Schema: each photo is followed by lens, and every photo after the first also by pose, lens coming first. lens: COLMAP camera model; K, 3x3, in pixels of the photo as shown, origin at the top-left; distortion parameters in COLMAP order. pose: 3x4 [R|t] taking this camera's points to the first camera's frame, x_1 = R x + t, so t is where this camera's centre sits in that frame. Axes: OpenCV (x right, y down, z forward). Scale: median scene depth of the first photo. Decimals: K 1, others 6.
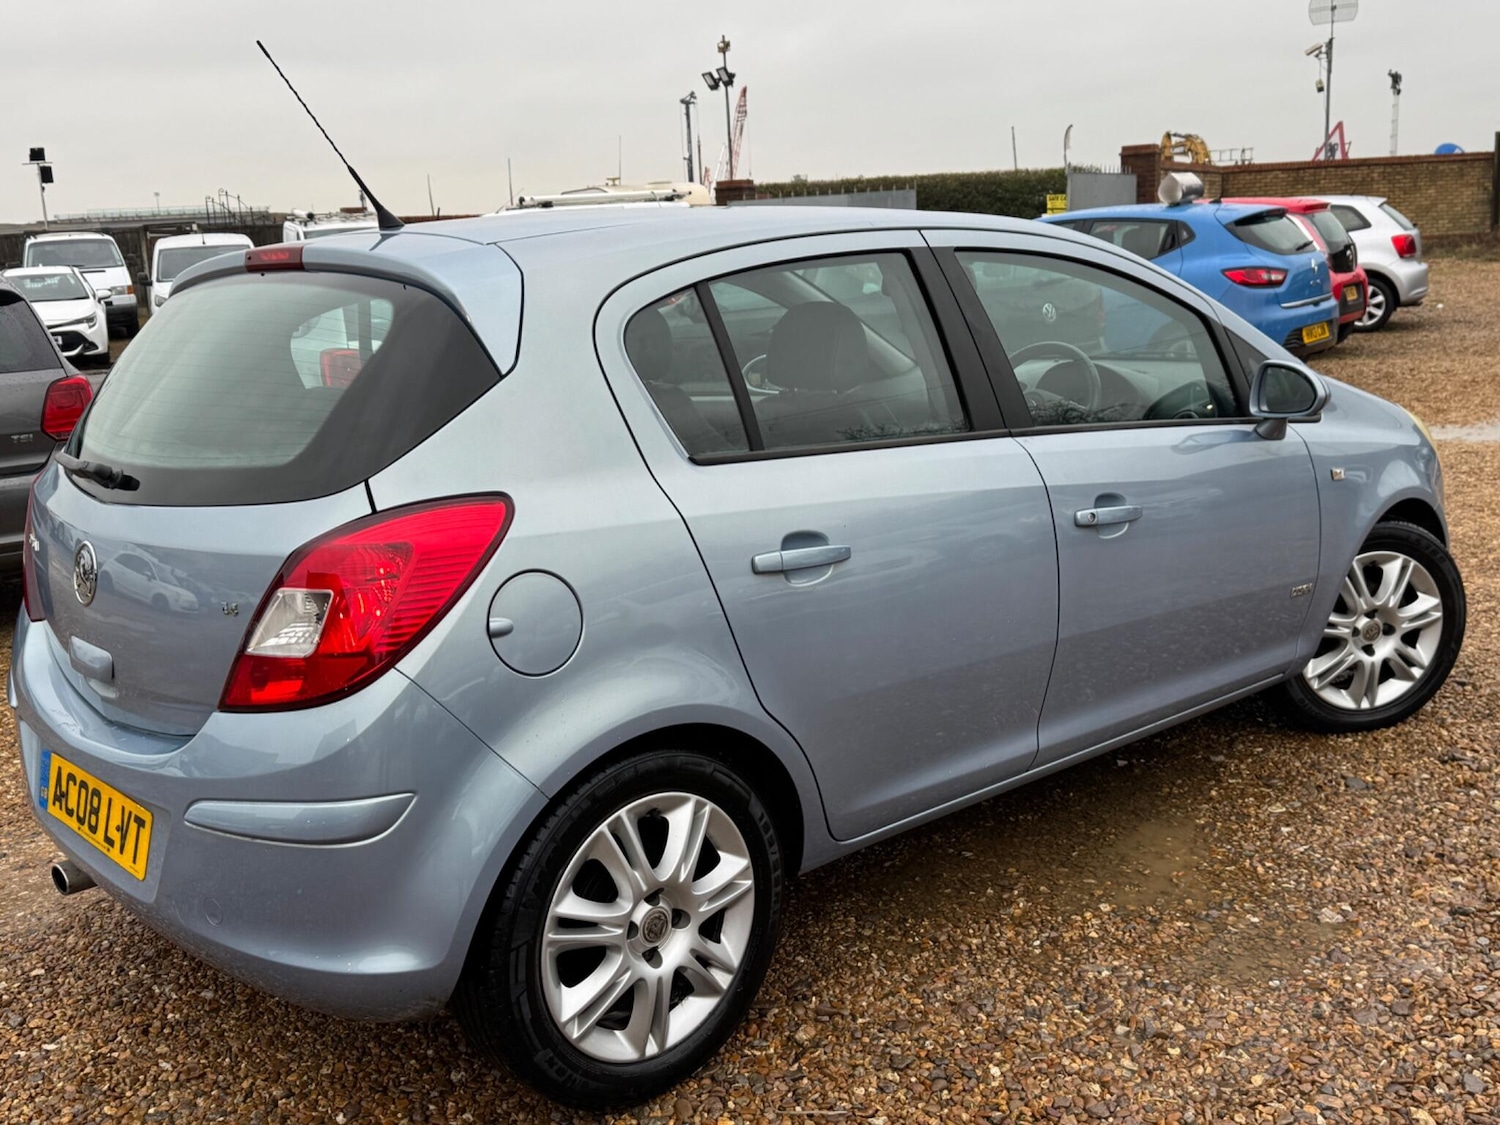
lens RADIAL K [[1563.2, 0, 750.0], [0, 1563.2, 562.5], [0, 0, 1]] dist [0.151790, -0.302408]
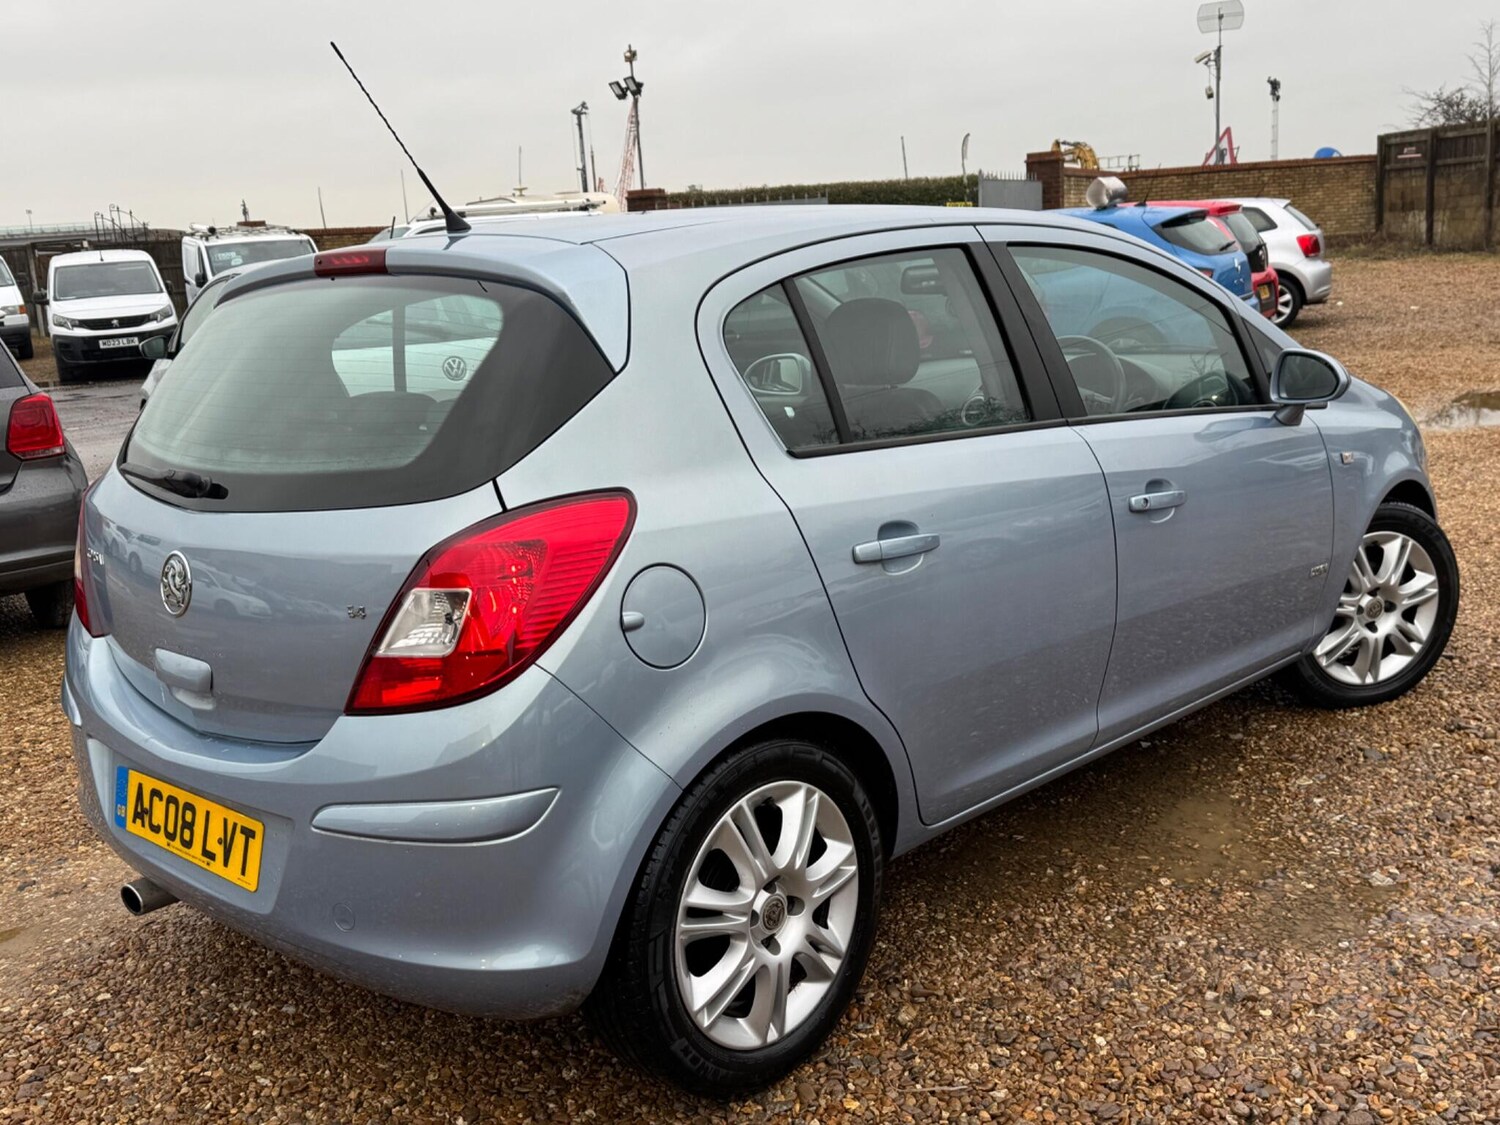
lens RADIAL K [[1563.2, 0, 774.0], [0, 1563.2, 566.4], [0, 0, 1]] dist [0.164821, -0.349824]
pose [[0.996450, -0.030091, 0.078623, -0.109017], [0.030406, 0.999534, -0.002820, 0.008696], [-0.078501, 0.005201, 0.996900, -0.008684]]
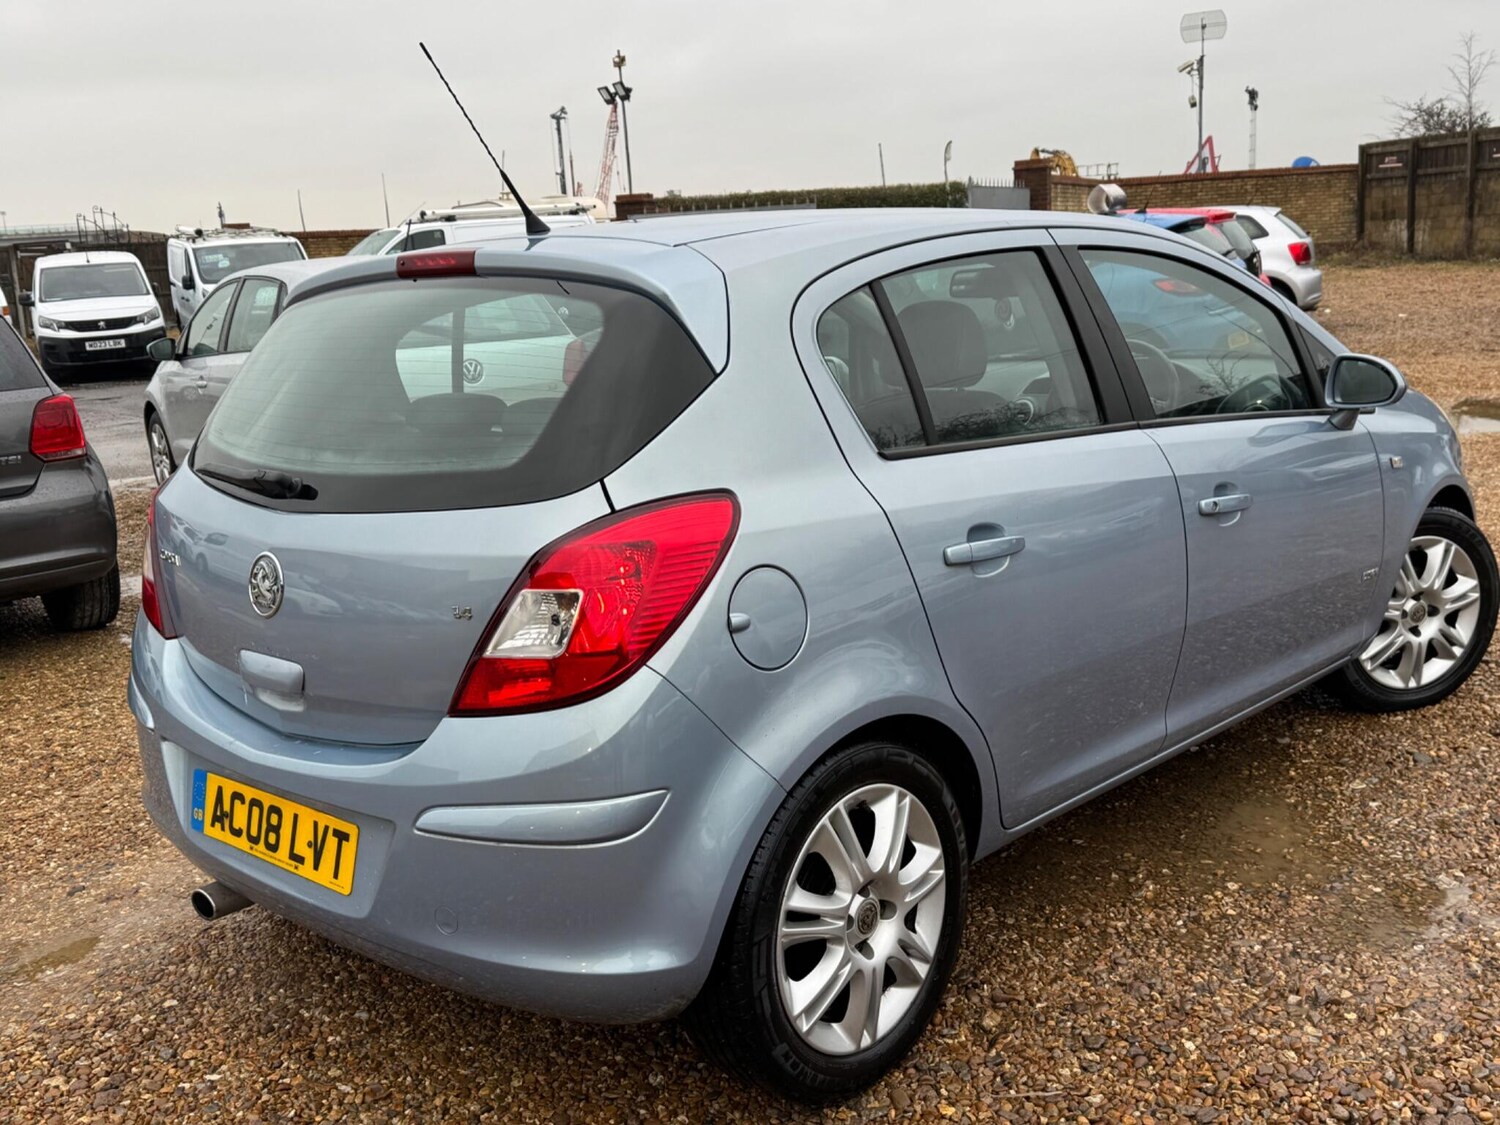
lens RADIAL K [[1565.1, 0, 775.0], [0, 1565.1, 552.4], [0, 0, 1]] dist [0.162279, -0.355792]
pose [[0.995018, -0.027154, 0.095925, -0.172002], [0.028646, 0.999489, -0.014215, 0.008351], [-0.095490, 0.016892, 0.995287, -0.001842]]
